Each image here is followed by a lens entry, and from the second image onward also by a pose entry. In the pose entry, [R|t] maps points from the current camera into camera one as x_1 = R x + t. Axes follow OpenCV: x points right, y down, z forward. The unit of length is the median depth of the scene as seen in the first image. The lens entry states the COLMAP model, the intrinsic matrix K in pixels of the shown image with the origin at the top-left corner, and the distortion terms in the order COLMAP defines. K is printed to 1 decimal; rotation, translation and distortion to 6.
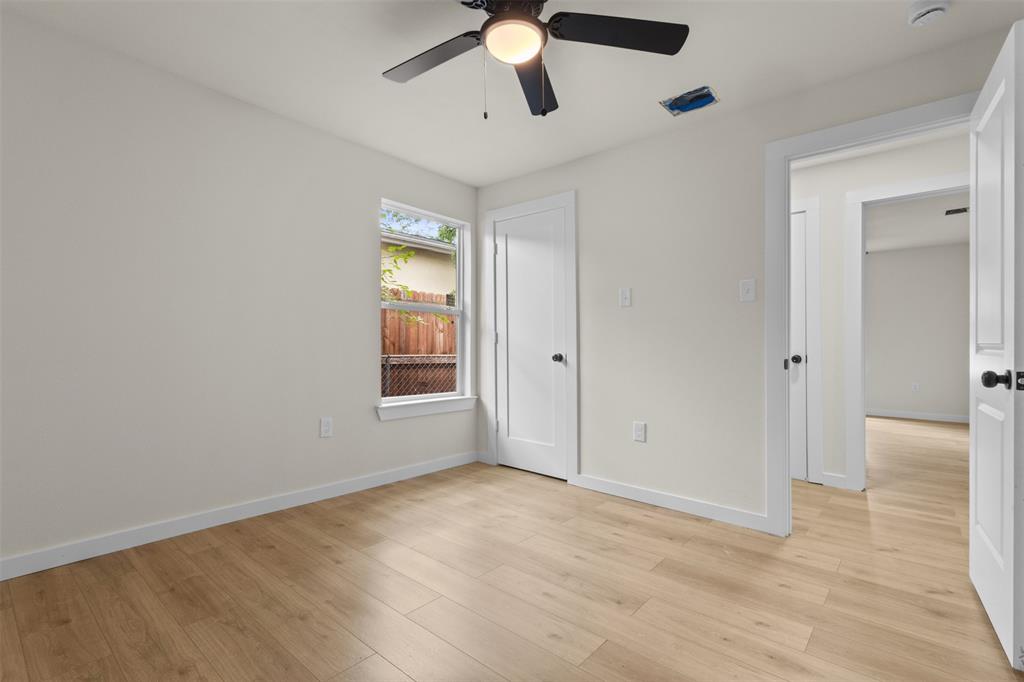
lens RADIAL K [[472.8, 0, 512.2], [0, 472.8, 347.6], [0, 0, 1]] dist [0.000660, 0.000530]
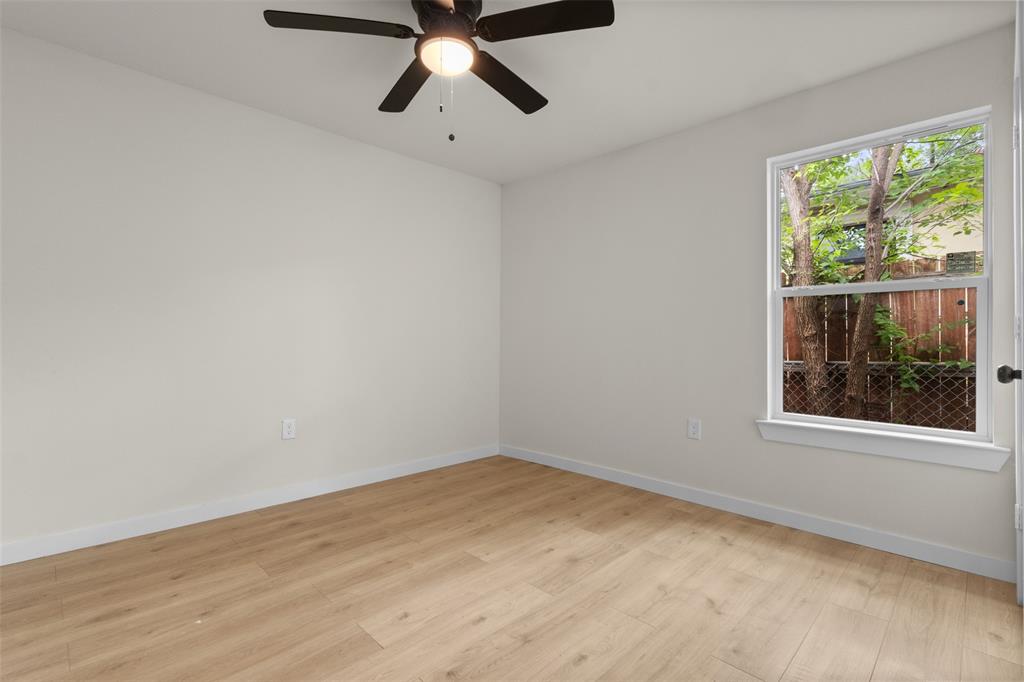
lens RADIAL K [[472.8, 0, 512.2], [0, 472.8, 347.6], [0, 0, 1]] dist [0.000660, 0.000530]
pose [[-0.072548, 0.005979, -0.997347, 0.674475], [-0.009993, 0.999927, 0.006721, 0.000226], [0.997315, 0.010454, -0.072483, 0.785451]]
